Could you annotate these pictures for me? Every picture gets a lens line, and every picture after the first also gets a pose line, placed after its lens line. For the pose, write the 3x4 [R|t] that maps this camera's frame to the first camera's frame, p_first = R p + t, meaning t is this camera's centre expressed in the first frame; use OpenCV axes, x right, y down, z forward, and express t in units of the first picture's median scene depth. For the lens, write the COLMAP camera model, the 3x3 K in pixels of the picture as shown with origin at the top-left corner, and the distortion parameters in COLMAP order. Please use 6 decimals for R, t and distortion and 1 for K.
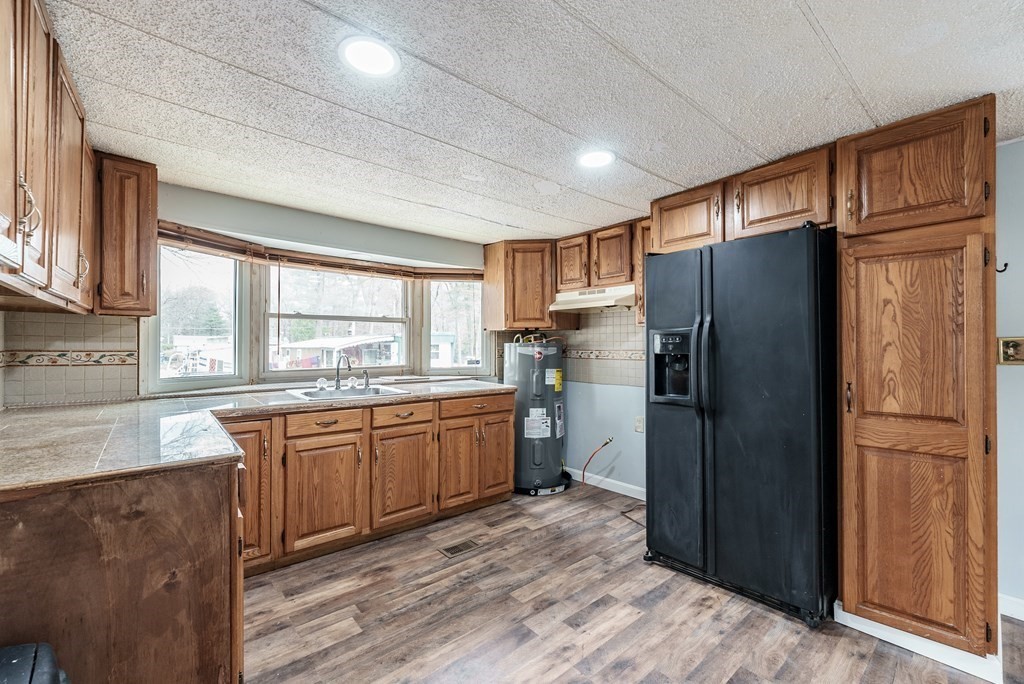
lens RADIAL K [[417.3, 0, 511.1], [0, 417.3, 343.6], [0, 0, 1]] dist [-0.002331, 0.000118]
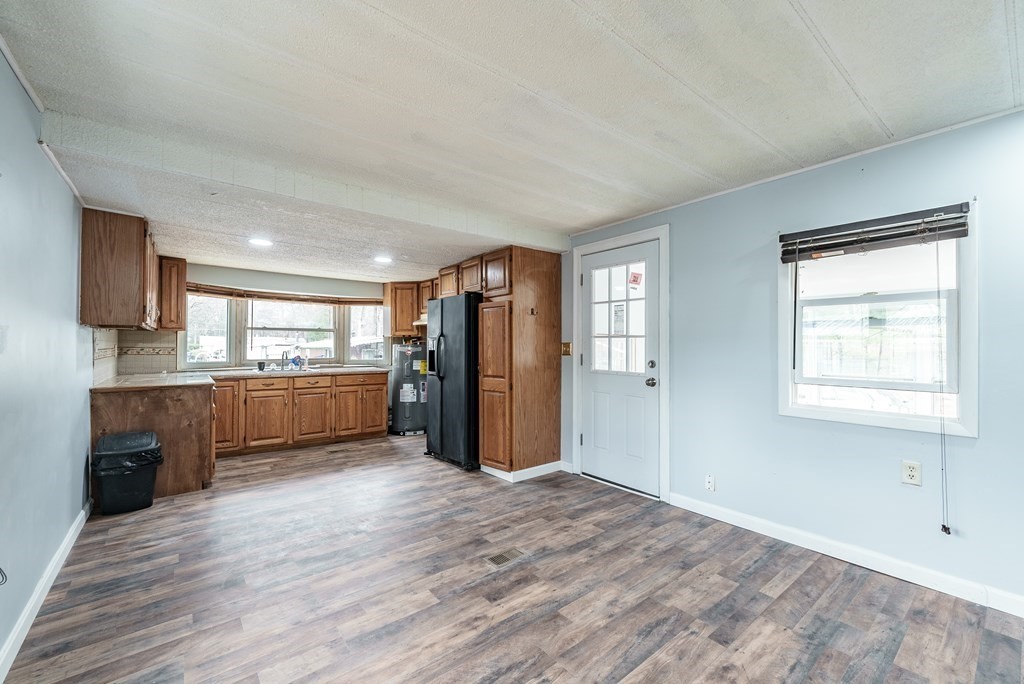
lens RADIAL K [[417.3, 0, 512.4], [0, 417.3, 342.4], [0, 0, 1]] dist [-0.002331, 0.000118]
pose [[0.999268, 0.002940, -0.038148, 0.736949], [-0.003142, 0.999981, -0.005238, -0.003506], [0.038132, 0.005354, 0.999258, -0.871949]]
